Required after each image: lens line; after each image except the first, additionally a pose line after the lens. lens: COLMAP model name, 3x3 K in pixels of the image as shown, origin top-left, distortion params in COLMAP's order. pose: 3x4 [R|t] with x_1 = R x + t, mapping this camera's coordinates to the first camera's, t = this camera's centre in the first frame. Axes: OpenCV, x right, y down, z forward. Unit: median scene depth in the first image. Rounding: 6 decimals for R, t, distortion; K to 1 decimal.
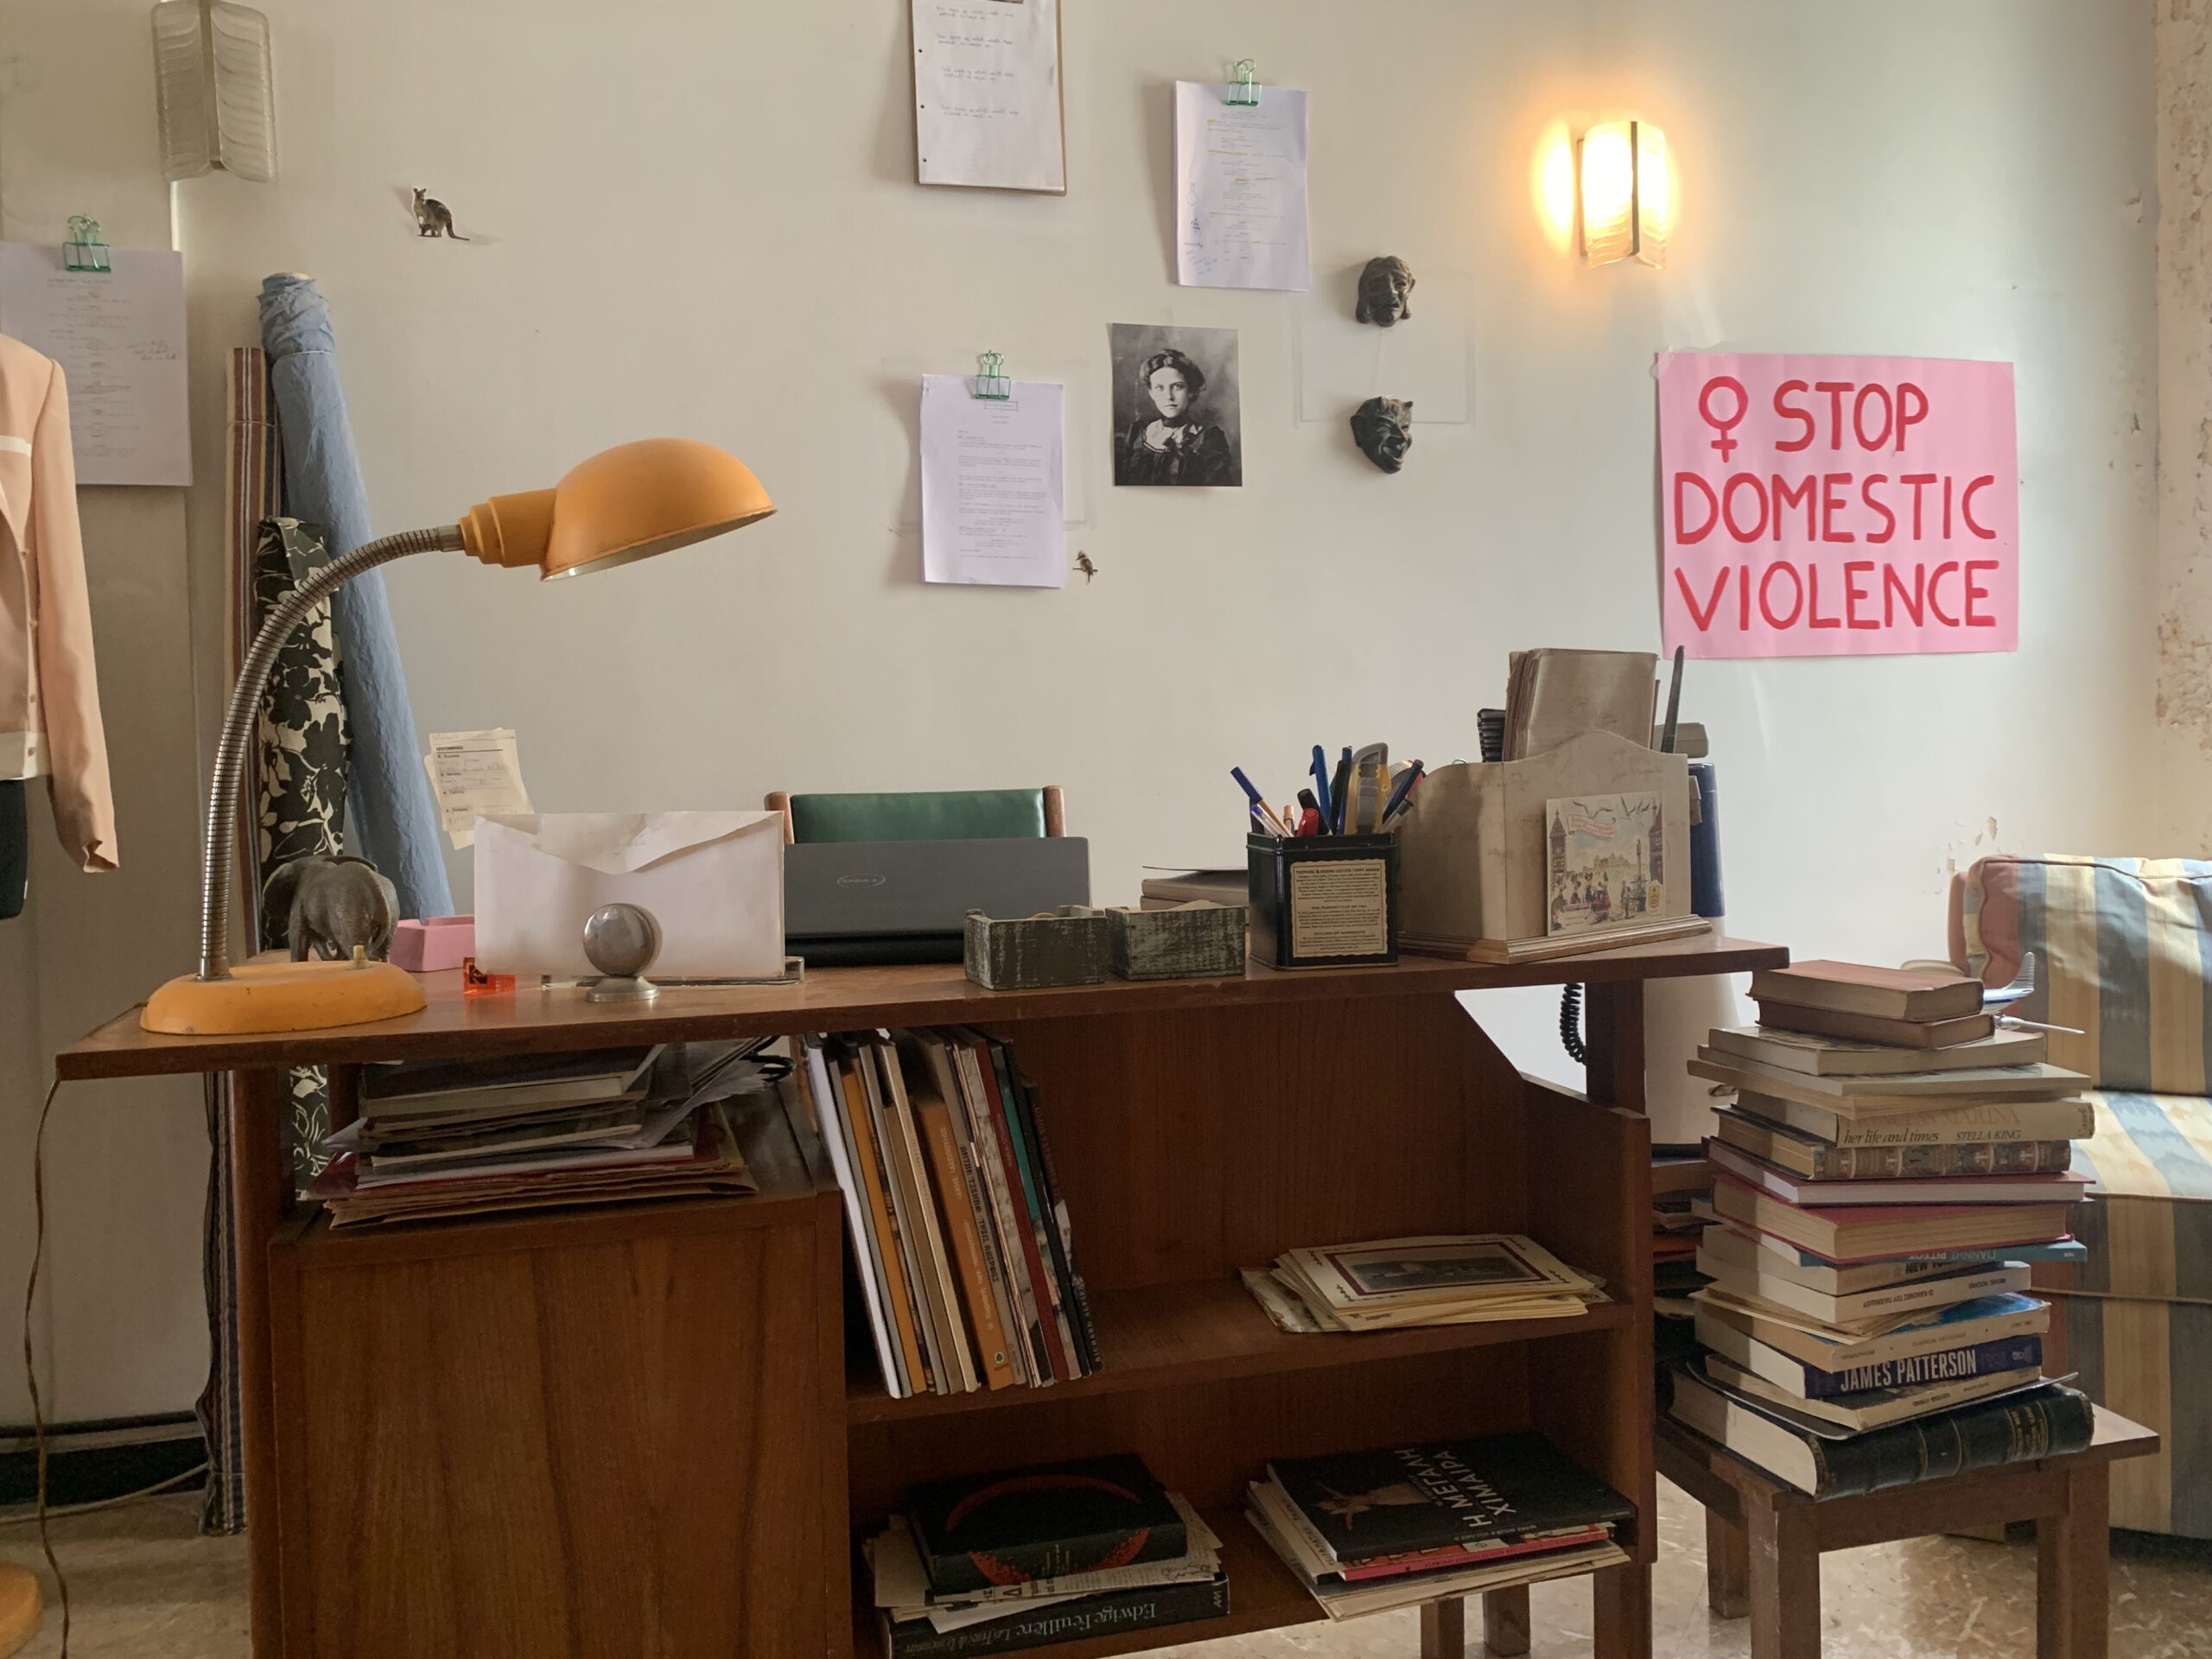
lens RADIAL K [[1671.0, 0, 1106.0], [0, 1671.0, 829.5], [0, 0, 1]] dist [0.078851, -0.103555]
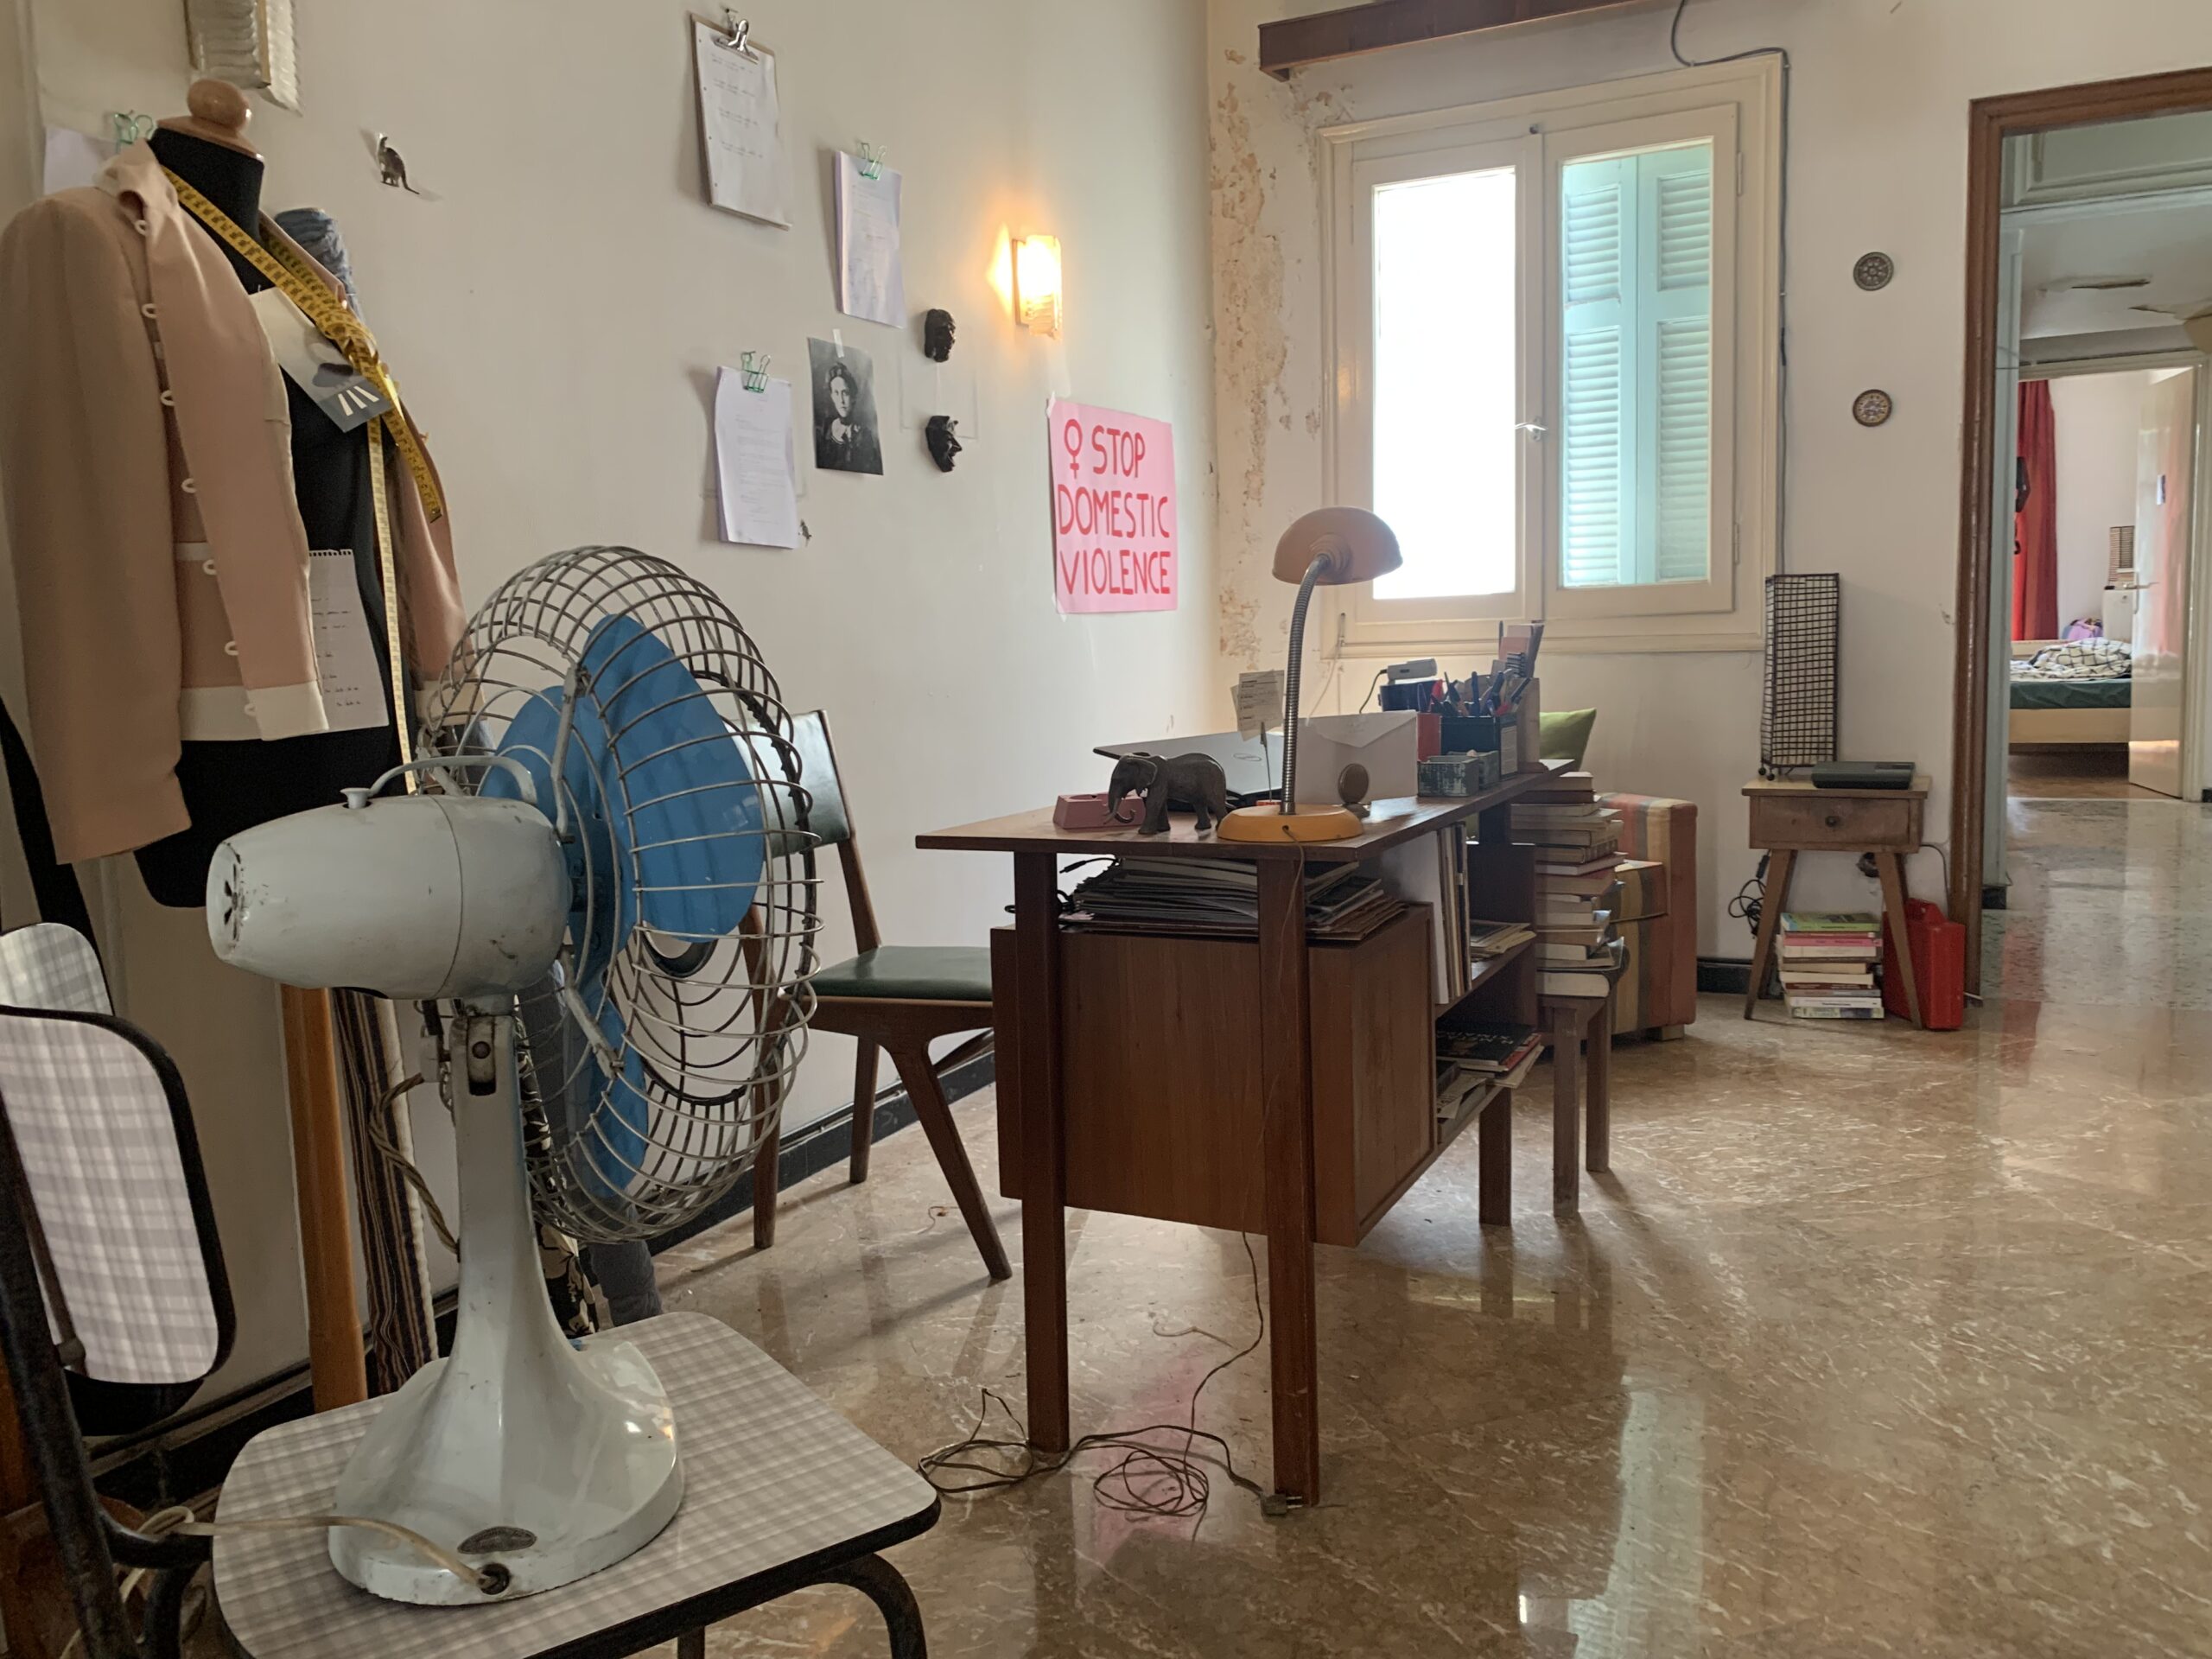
lens RADIAL K [[1671.0, 0, 1106.0], [0, 1671.0, 829.5], [0, 0, 1]] dist [0.078851, -0.103555]
pose [[0.673628, -0.083676, 0.734318, -0.776054], [0.056264, 0.996493, 0.061937, -0.001801], [-0.736926, -0.000407, 0.675974, -0.007113]]
